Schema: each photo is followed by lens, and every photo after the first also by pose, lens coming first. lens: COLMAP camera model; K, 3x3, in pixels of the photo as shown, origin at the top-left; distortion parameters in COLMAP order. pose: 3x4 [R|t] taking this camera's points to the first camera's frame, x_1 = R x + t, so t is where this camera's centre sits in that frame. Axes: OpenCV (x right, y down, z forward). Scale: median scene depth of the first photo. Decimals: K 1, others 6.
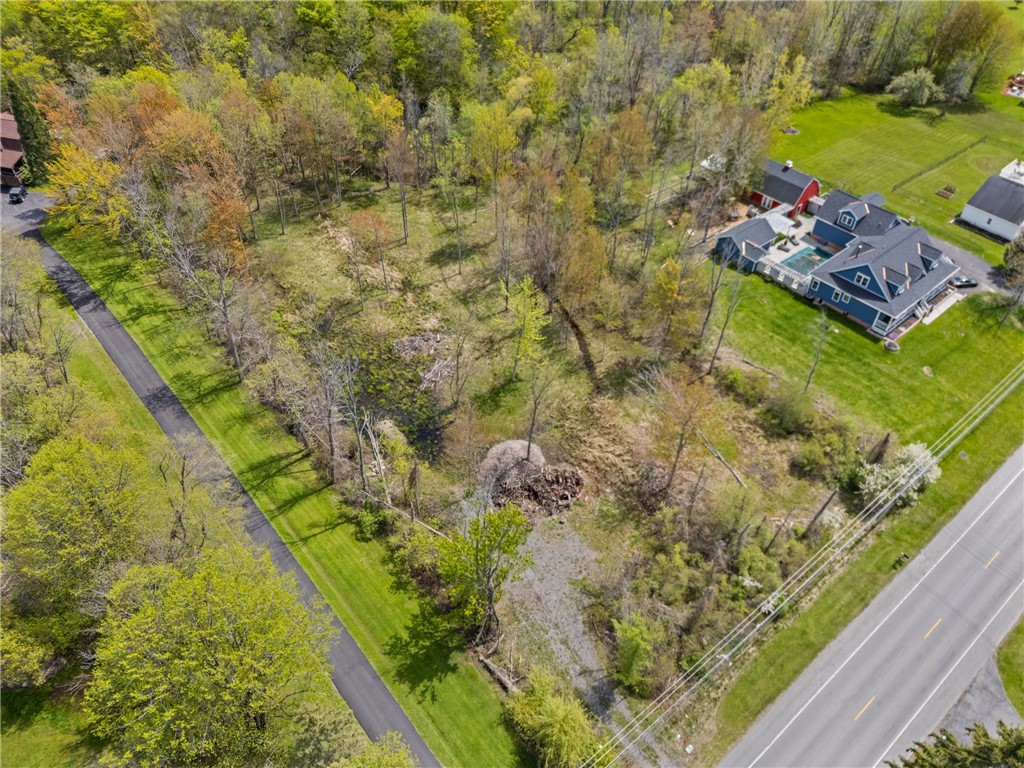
lens RADIAL K [[748.5, 0, 514.1], [0, 748.5, 385.1], [0, 0, 1]] dist [0.065496, -0.050487]
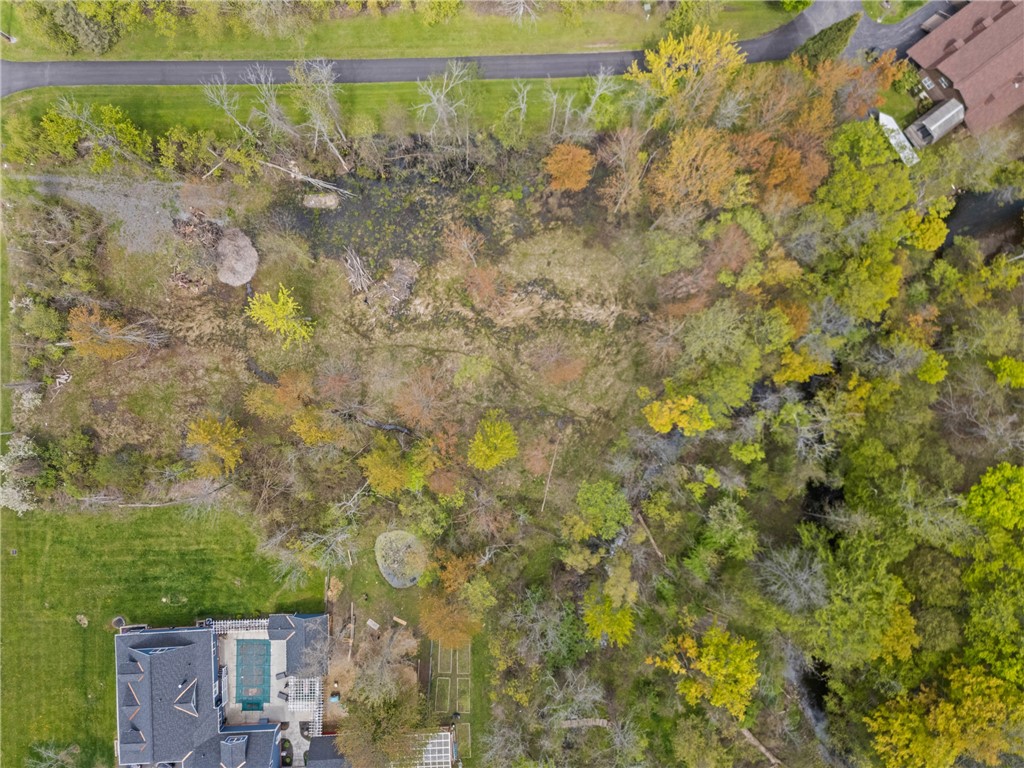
lens RADIAL K [[748.5, 0, 502.7], [0, 748.5, 383.0], [0, 0, 1]] dist [0.065496, -0.050487]
pose [[-0.623143, 0.781432, -0.032502, -0.070937], [-0.553541, -0.411293, 0.724176, -1.040452], [0.552526, 0.469256, 0.688849, 0.423509]]
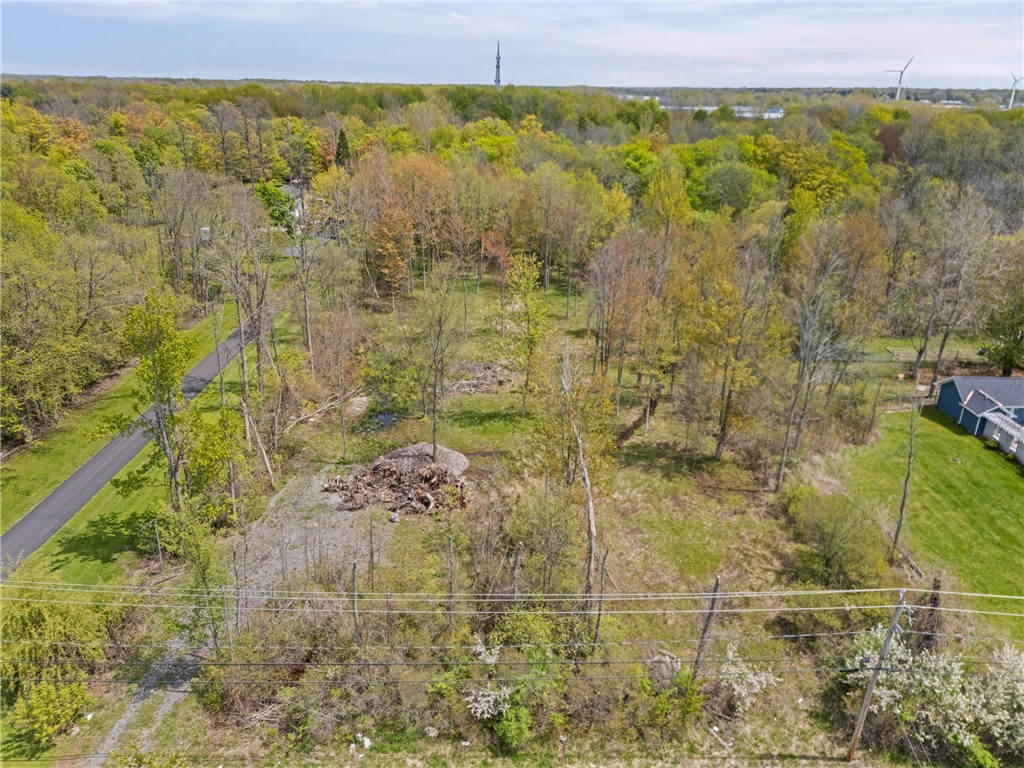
lens RADIAL K [[748.5, 0, 514.5], [0, 748.5, 386.3], [0, 0, 1]] dist [0.065496, -0.050487]
pose [[0.770511, 0.231425, -0.593931, 0.457054], [-0.443468, 0.863924, -0.238686, 0.161048], [0.457874, 0.447300, 0.768293, 0.375155]]
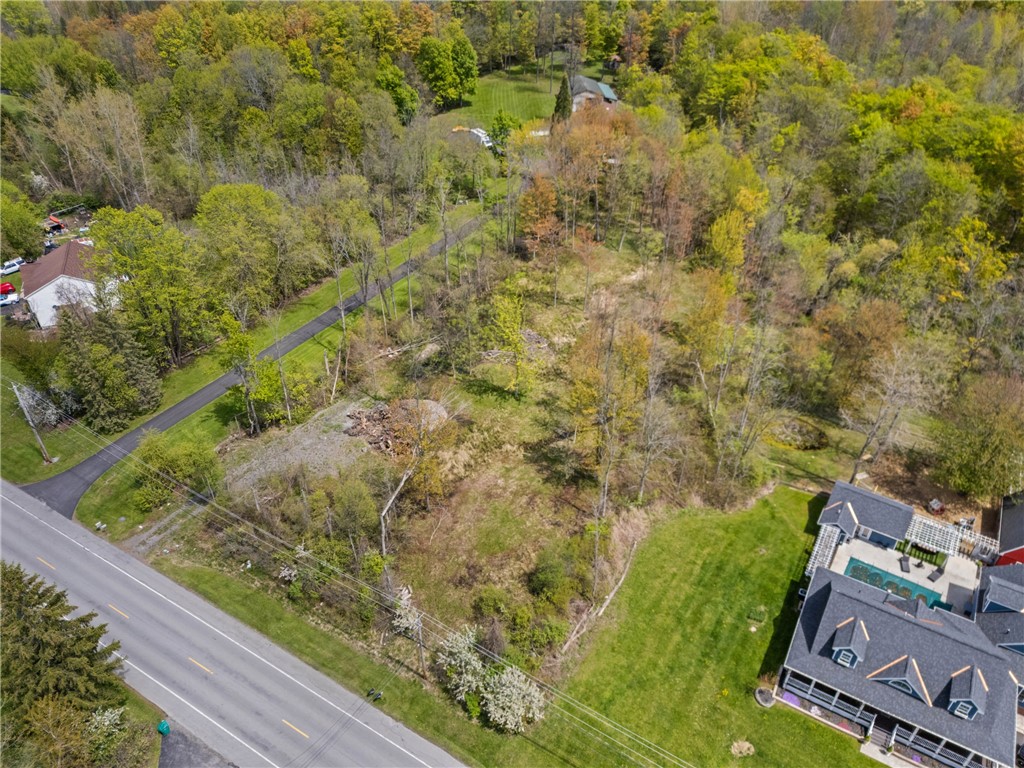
lens RADIAL K [[748.5, 0, 516.3], [0, 748.5, 386.1], [0, 0, 1]] dist [0.065496, -0.050487]
pose [[0.323640, 0.554095, -0.766965, 0.834144], [-0.661248, 0.712235, 0.235525, -0.275516], [0.676763, 0.430929, 0.596902, 0.343470]]
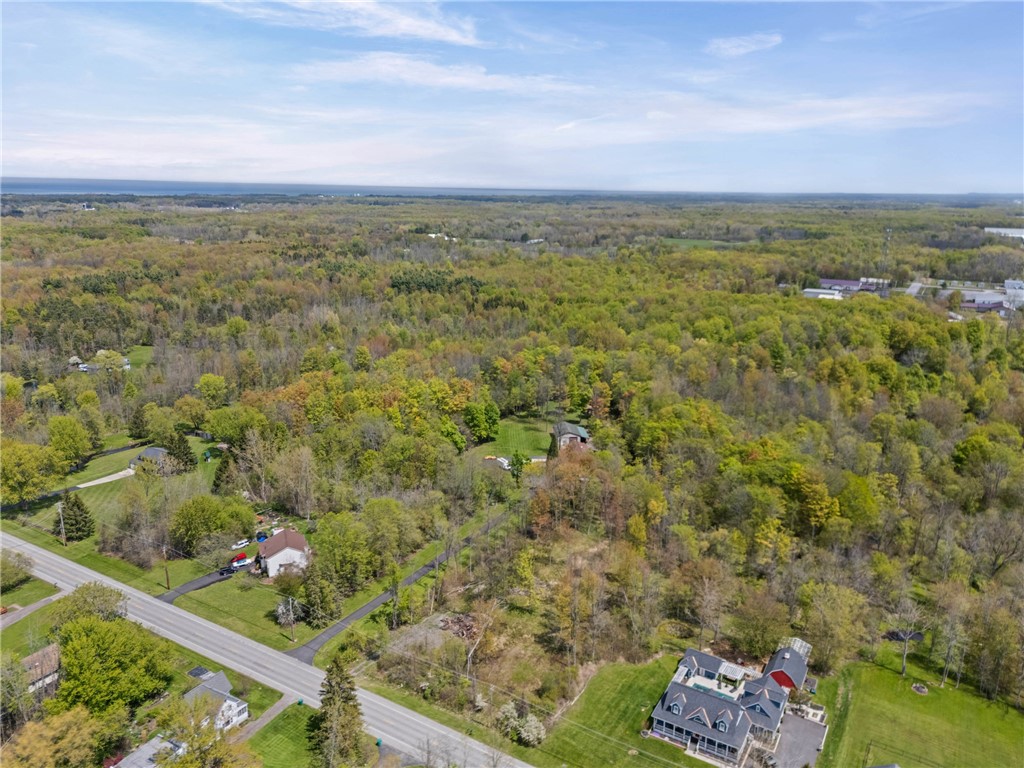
lens RADIAL K [[748.5, 0, 520.0], [0, 748.5, 383.0], [0, 0, 1]] dist [0.065496, -0.050487]
pose [[0.327216, 0.226875, -0.917310, 1.725833], [-0.663862, 0.746024, -0.052297, -0.345228], [0.672471, 0.626080, 0.394725, -0.207533]]
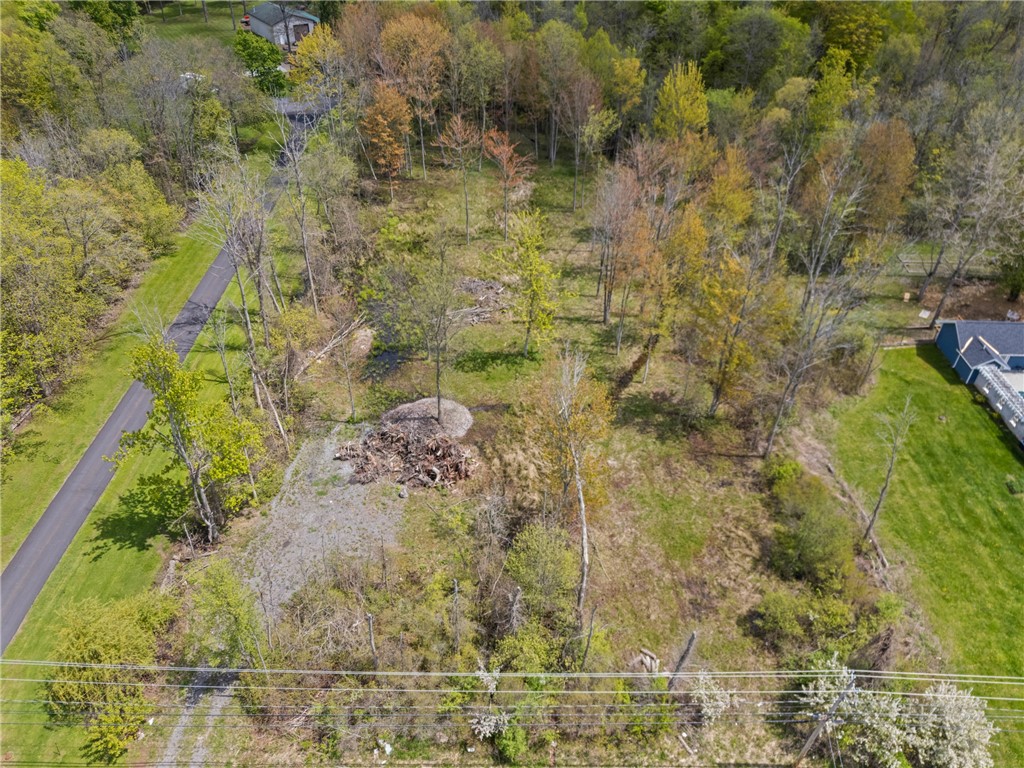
lens RADIAL K [[748.5, 0, 515.2], [0, 748.5, 386.0], [0, 0, 1]] dist [0.065496, -0.050487]
pose [[0.765732, 0.388963, -0.512214, 0.418156], [-0.446963, 0.894484, 0.011065, 0.019400], [0.462471, 0.220467, 0.858787, 0.311448]]
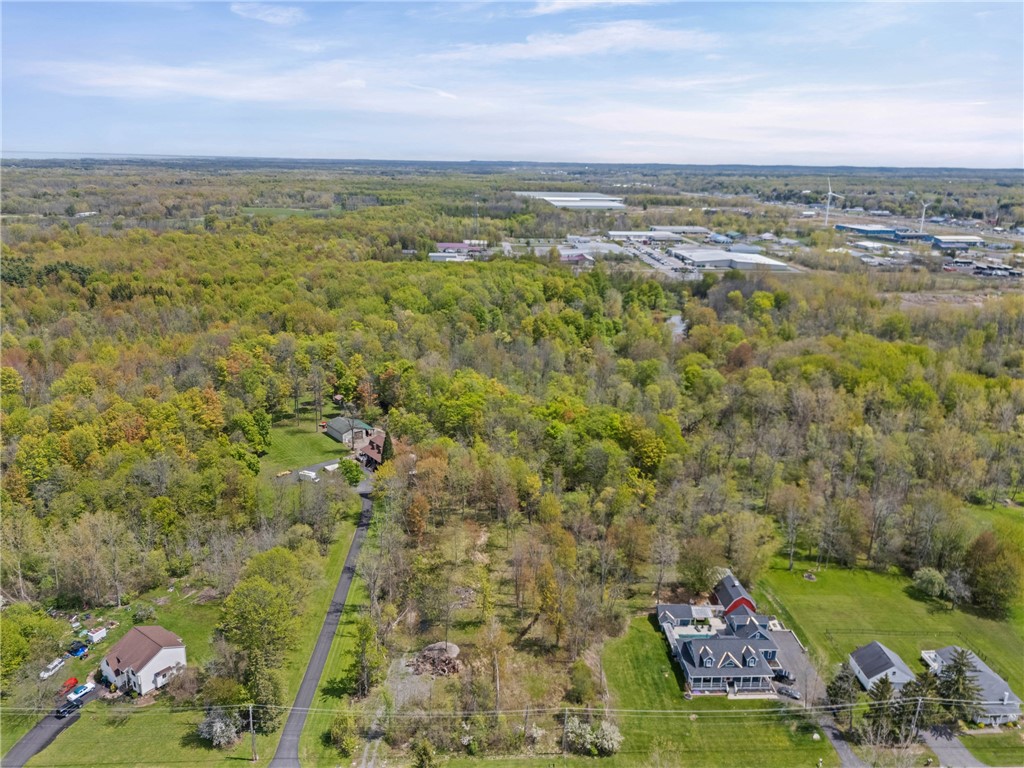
lens RADIAL K [[748.5, 0, 516.6], [0, 748.5, 381.1], [0, 0, 1]] dist [0.065496, -0.050487]
pose [[0.789502, 0.168246, -0.590237, 1.082454], [-0.427938, 0.840269, -0.332893, 0.076639], [0.439950, 0.515404, 0.735393, -0.661268]]
